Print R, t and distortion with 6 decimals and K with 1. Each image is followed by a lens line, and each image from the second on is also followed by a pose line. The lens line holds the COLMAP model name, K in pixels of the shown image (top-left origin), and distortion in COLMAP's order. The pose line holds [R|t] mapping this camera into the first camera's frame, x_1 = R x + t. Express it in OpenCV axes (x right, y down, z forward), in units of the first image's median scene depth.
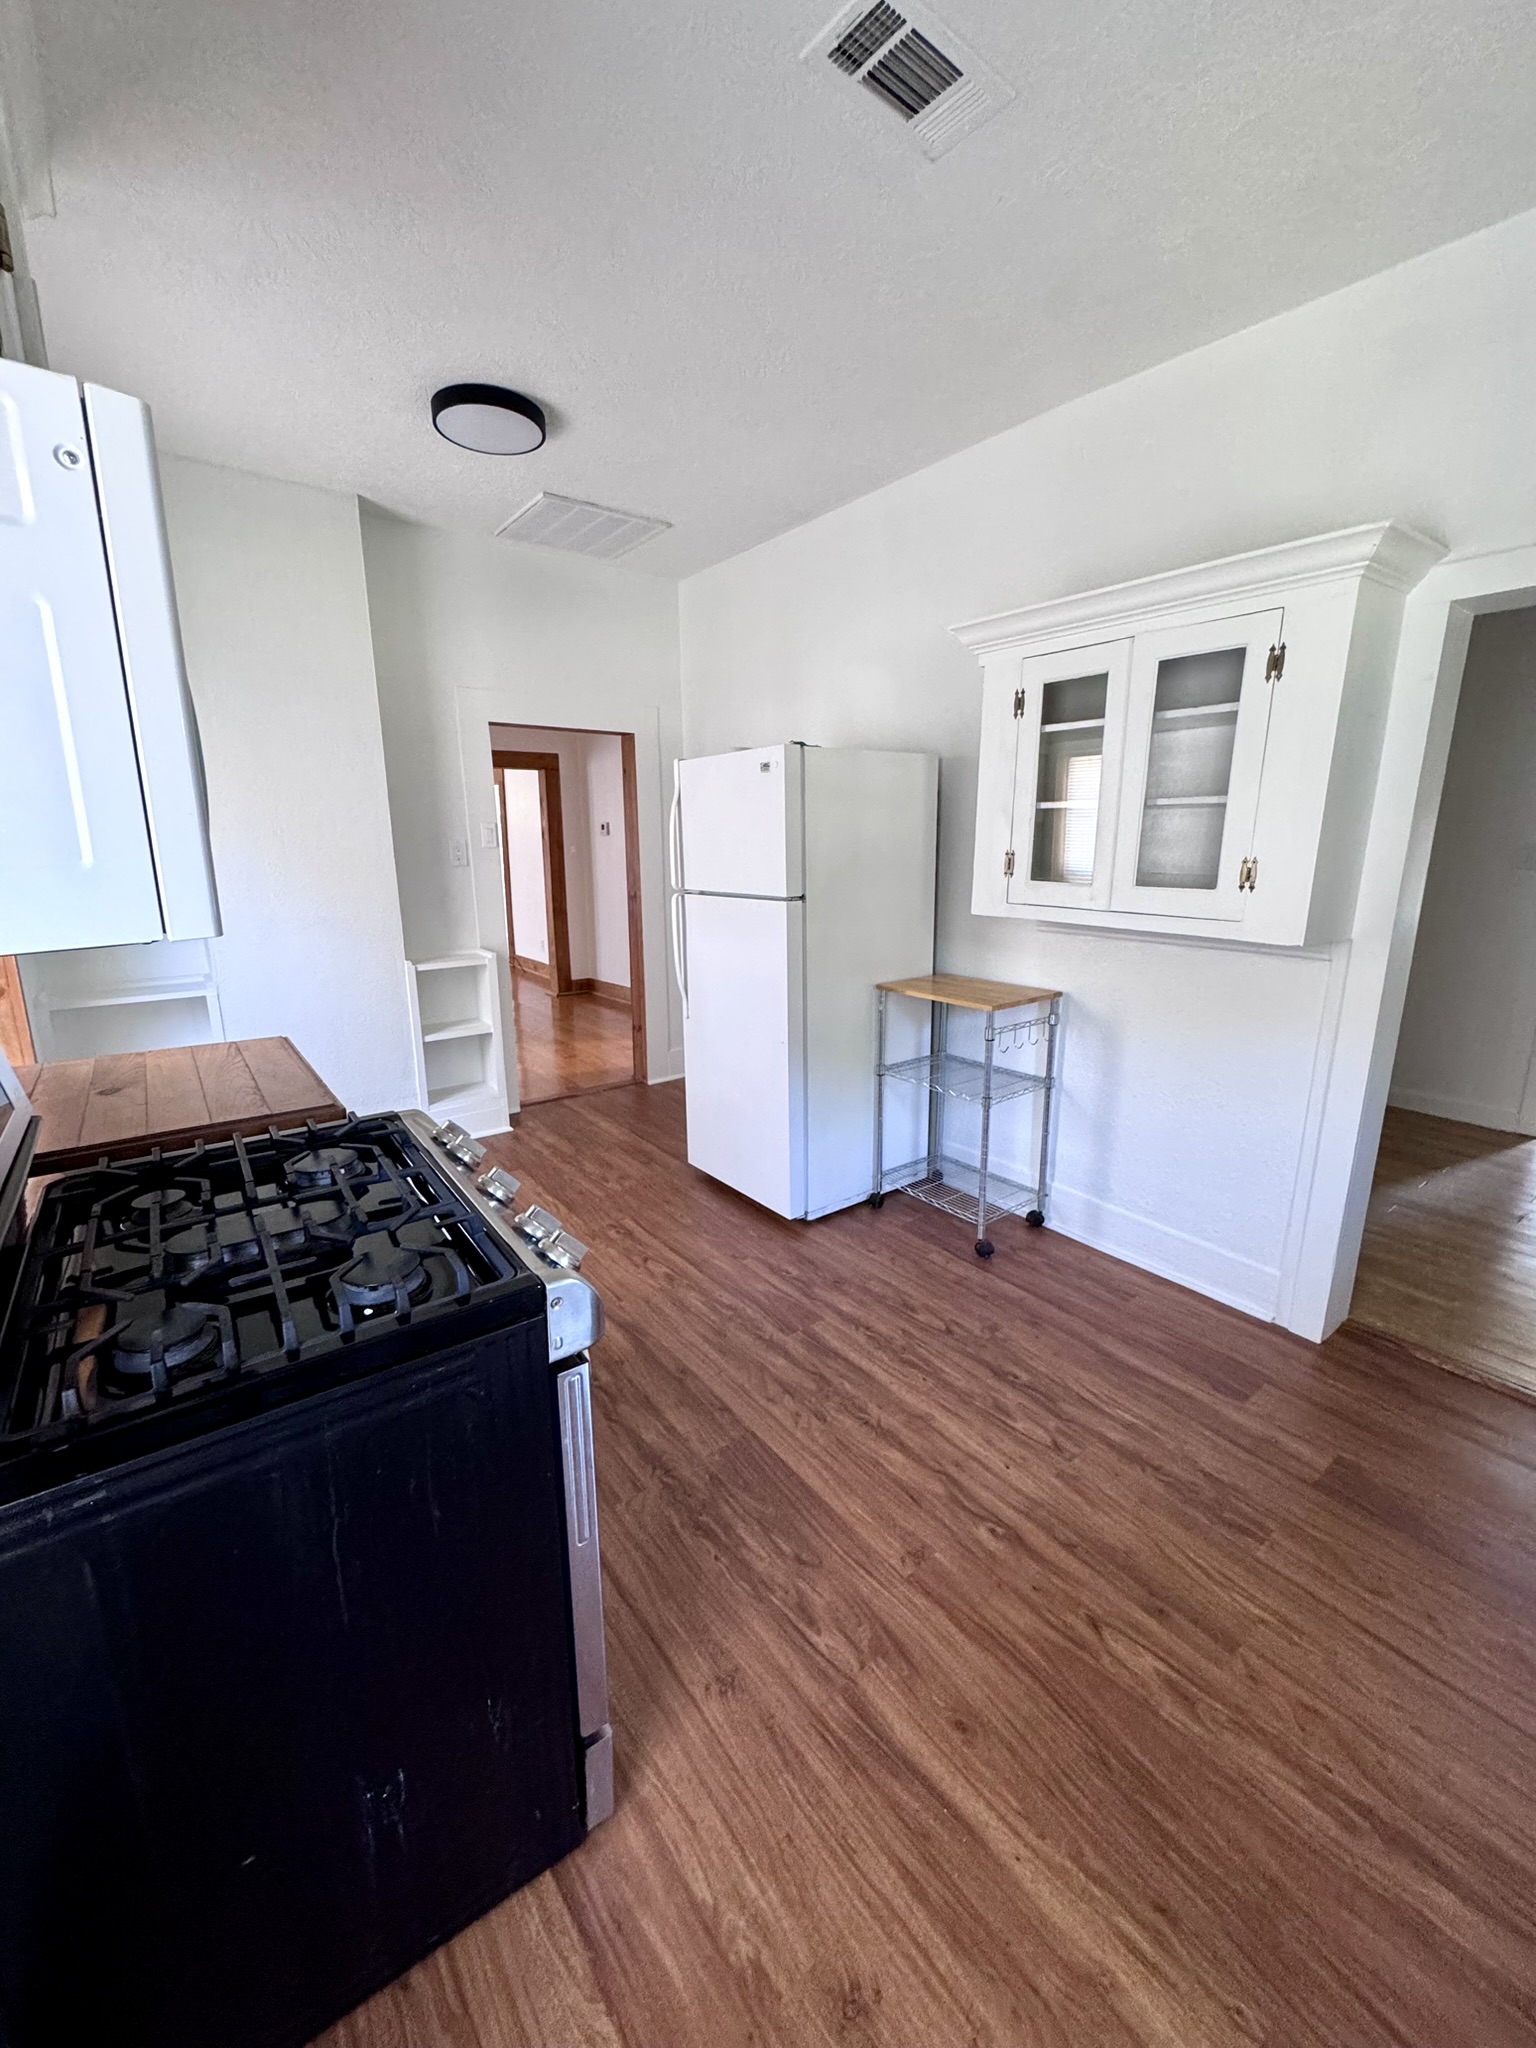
lens RADIAL K [[821.0, 0, 774.1], [0, 821.0, 1016.8], [0, 0, 1]] dist [-0.004361, 0.001324]
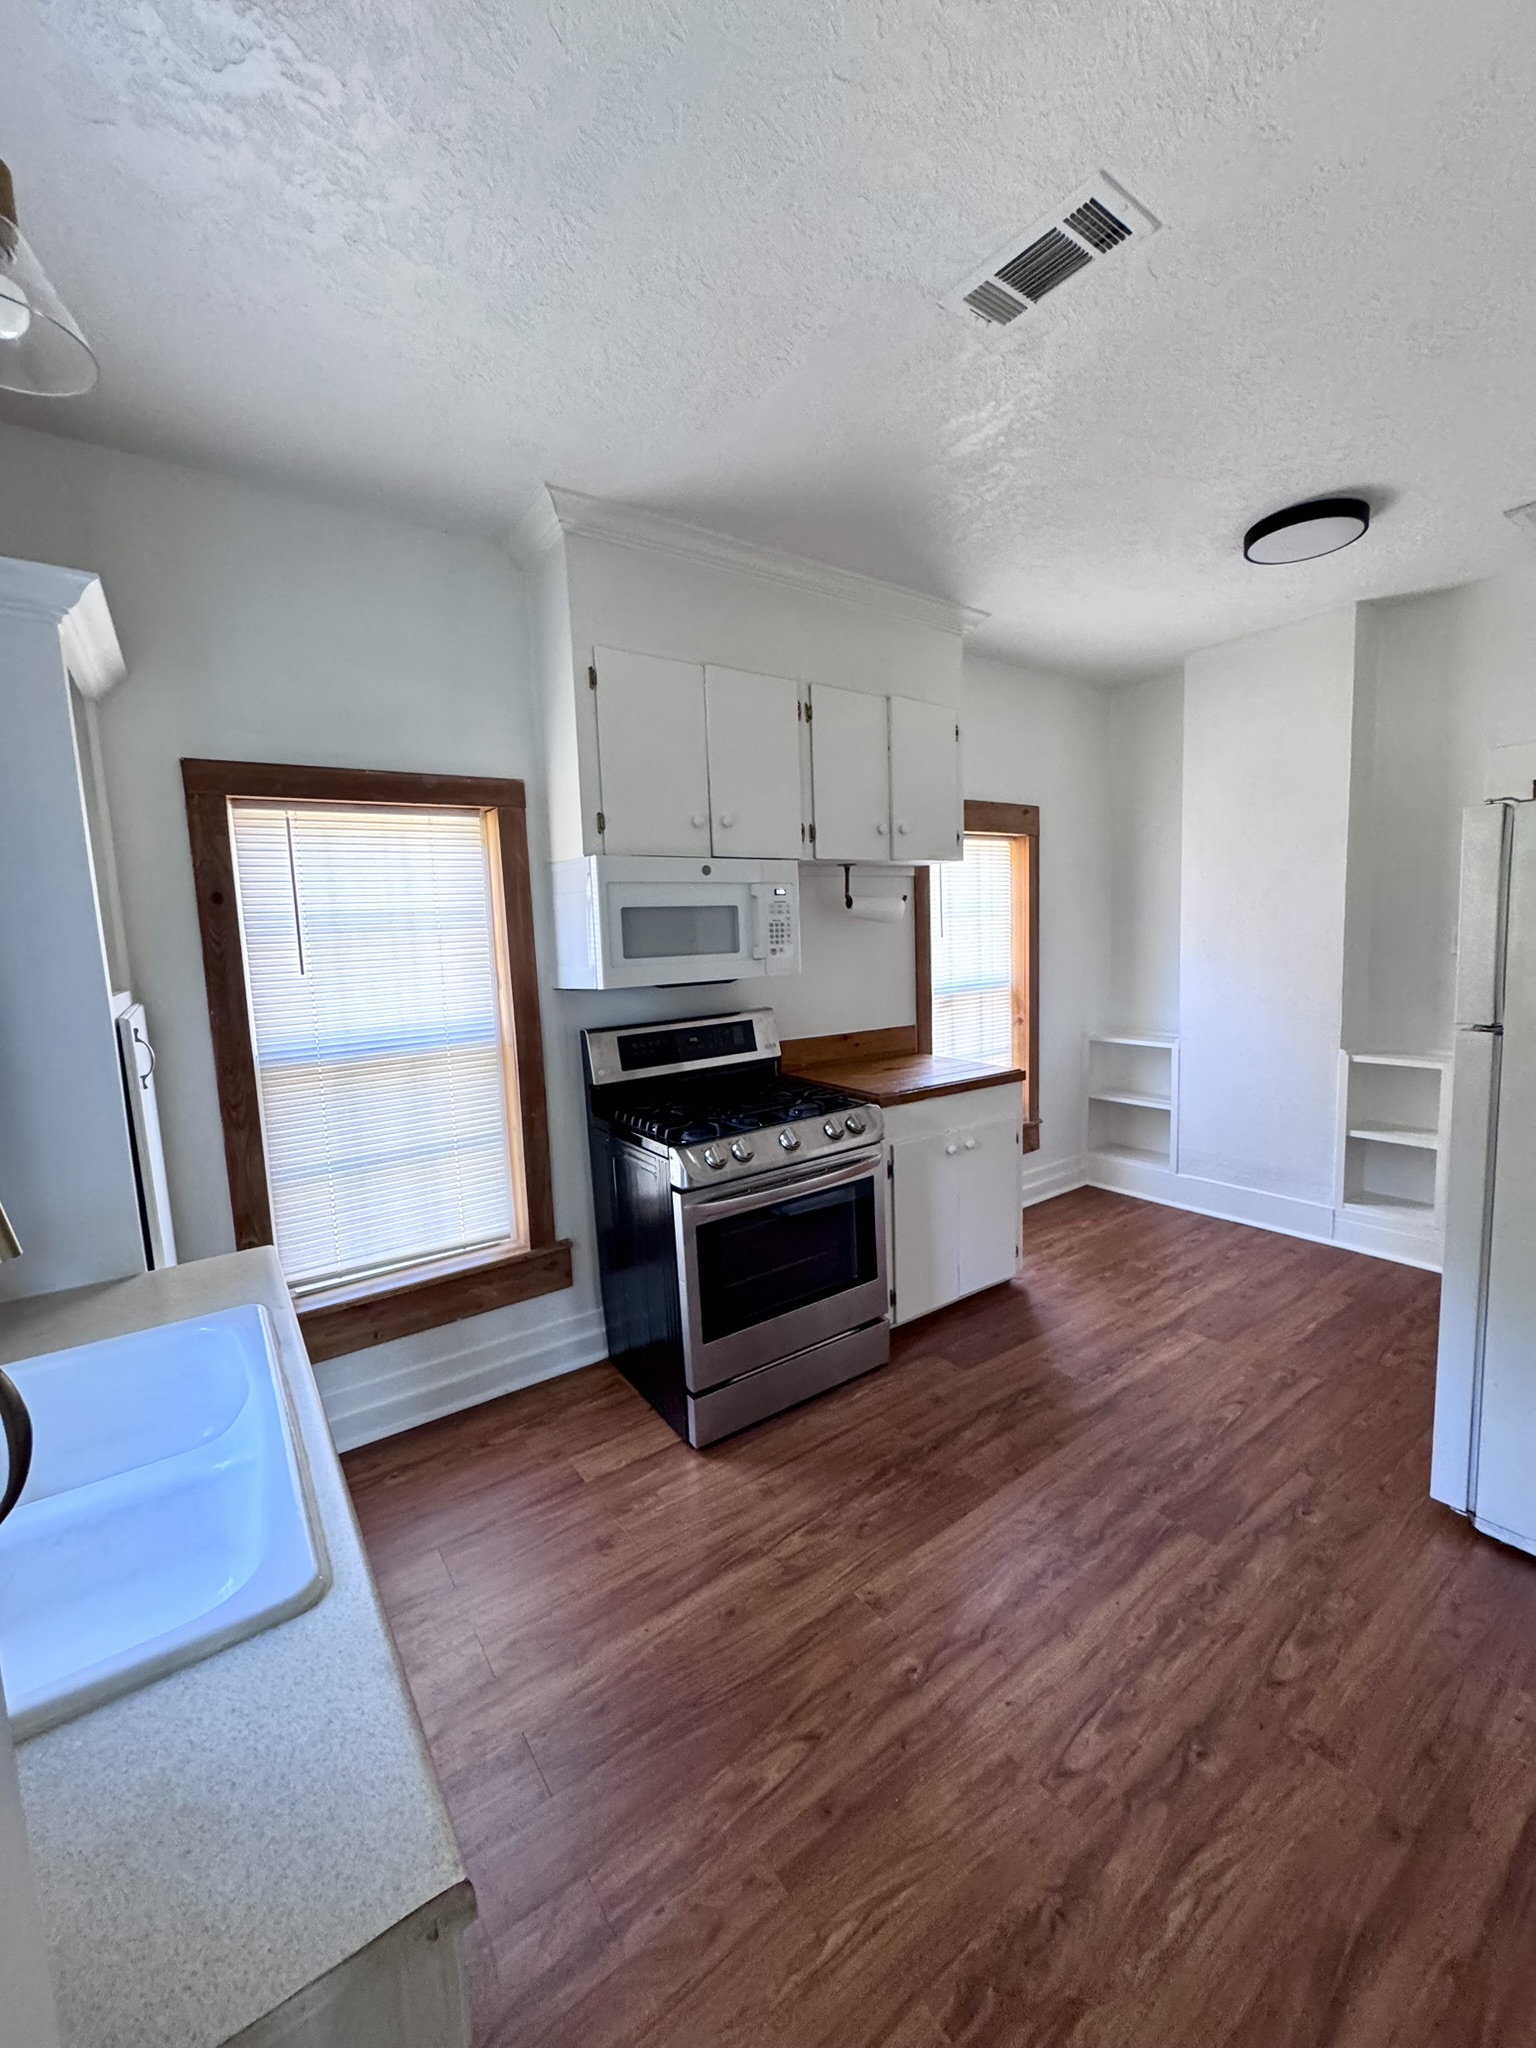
lens RADIAL K [[821.0, 0, 778.7], [0, 821.0, 1020.8], [0, 0, 1]] dist [-0.004361, 0.001324]
pose [[-0.022491, 0.114928, -0.993119, 1.179430], [-0.177402, 0.977147, 0.117098, -0.212958], [0.983881, 0.178815, -0.001588, 0.731854]]
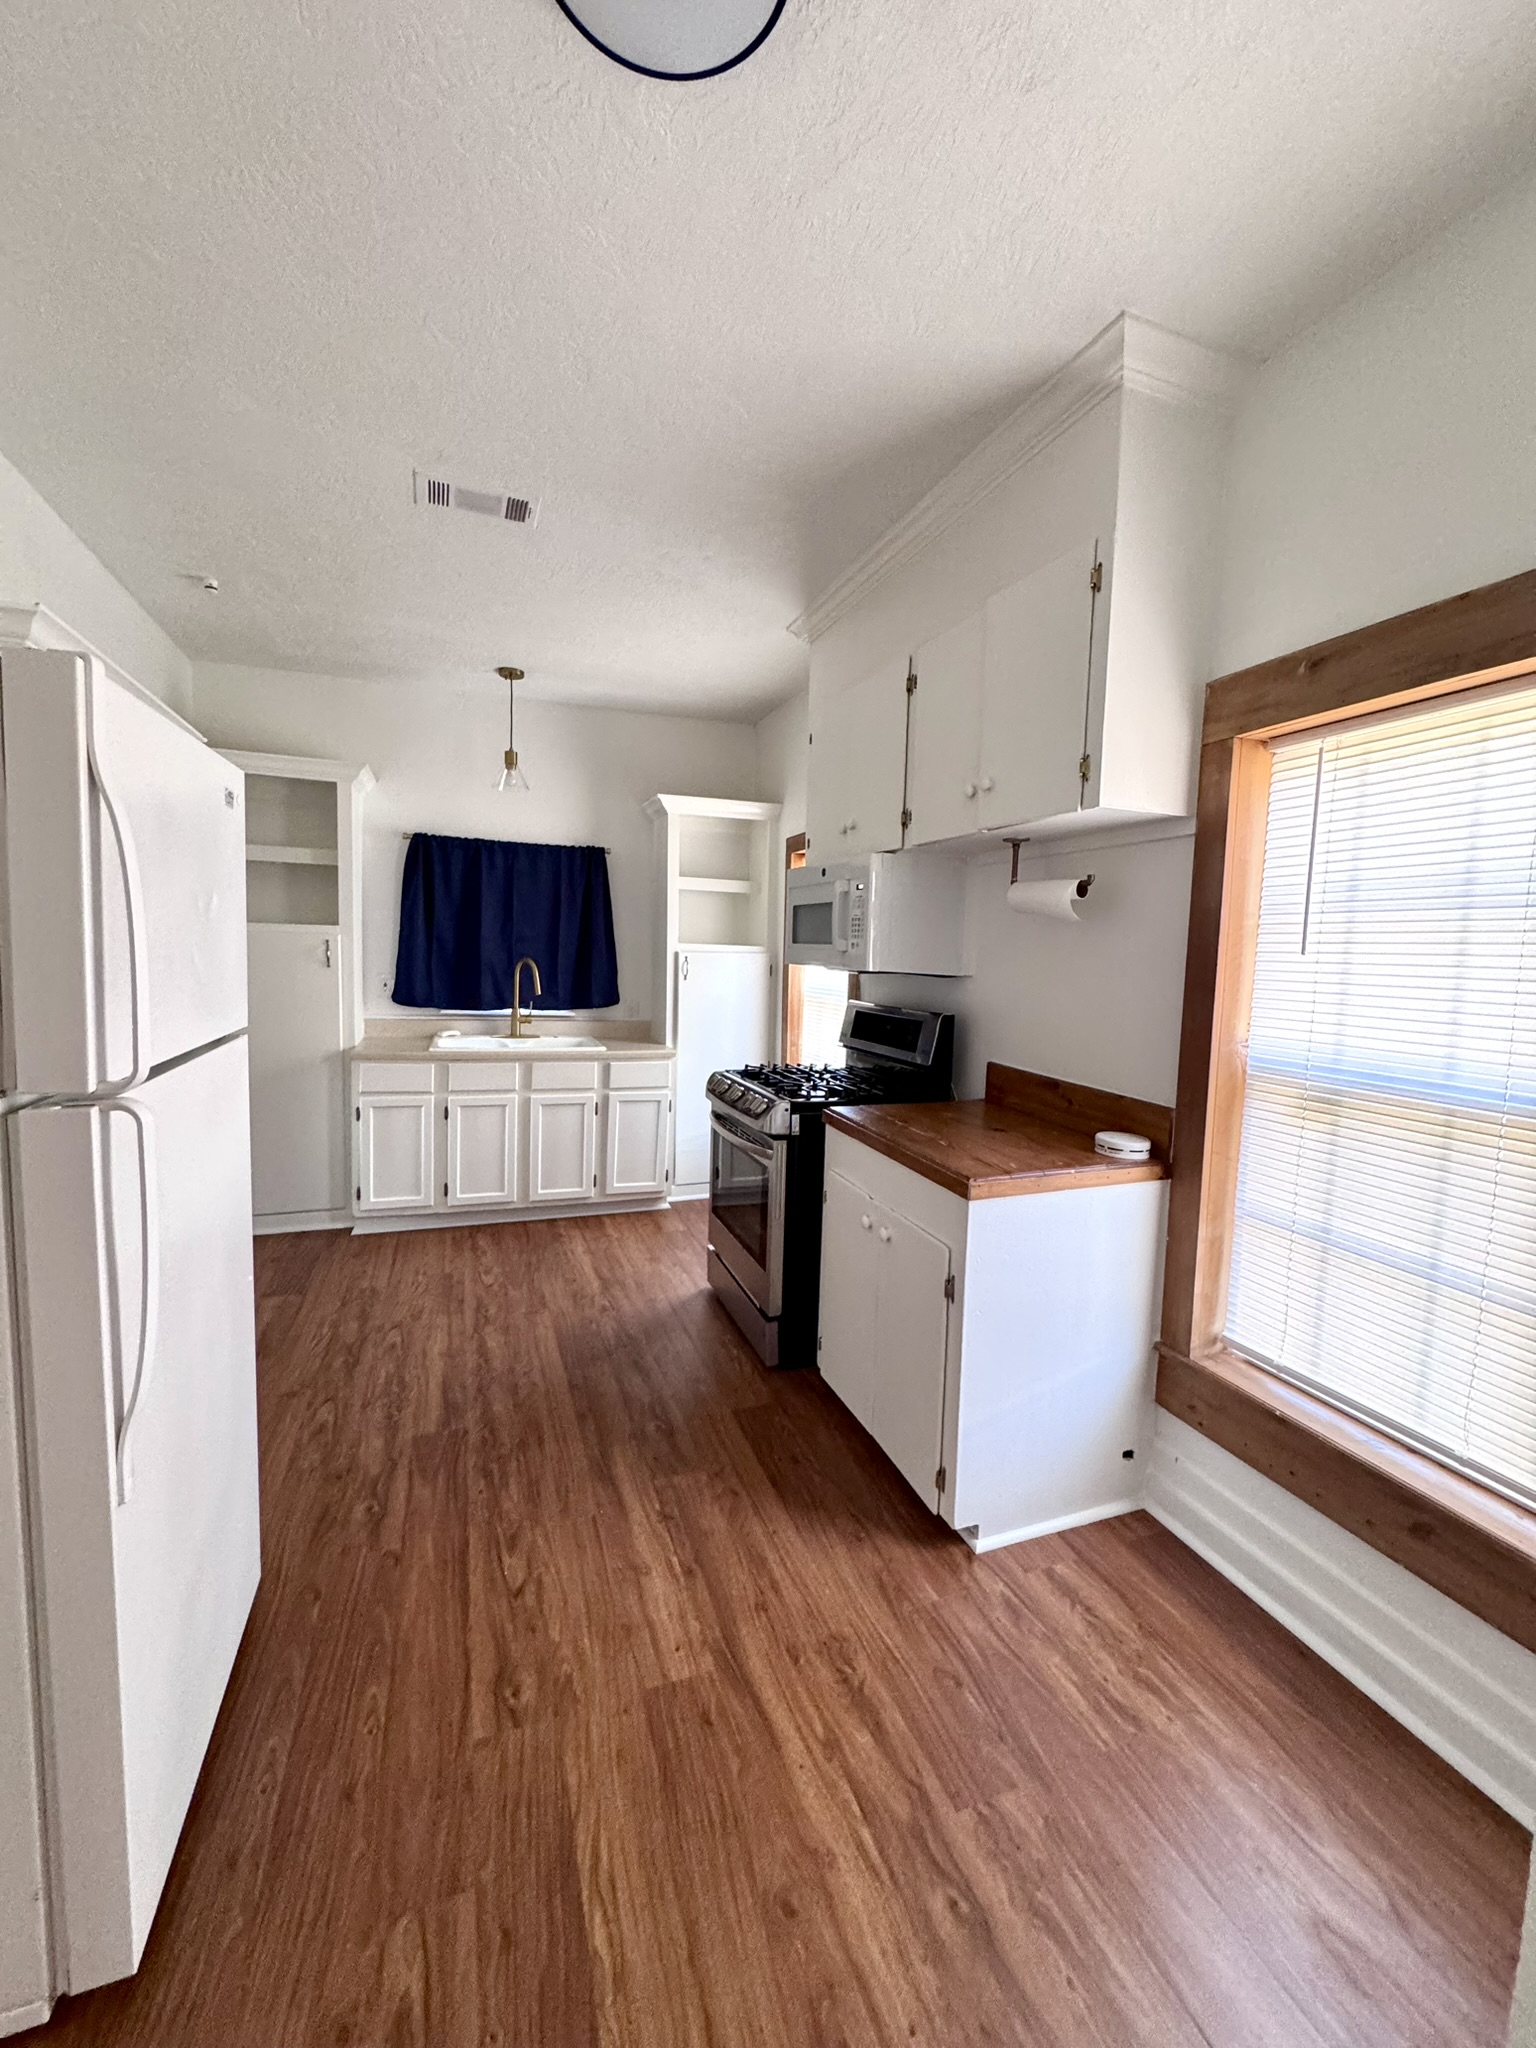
lens RADIAL K [[821.0, 0, 767.2], [0, 821.0, 1022.3], [0, 0, 1]] dist [-0.004361, 0.001324]
pose [[-0.956193, -0.053249, 0.287852, -0.842690], [0.034440, 0.956025, 0.291256, -0.507014], [-0.290703, 0.288411, -0.912311, 2.364390]]
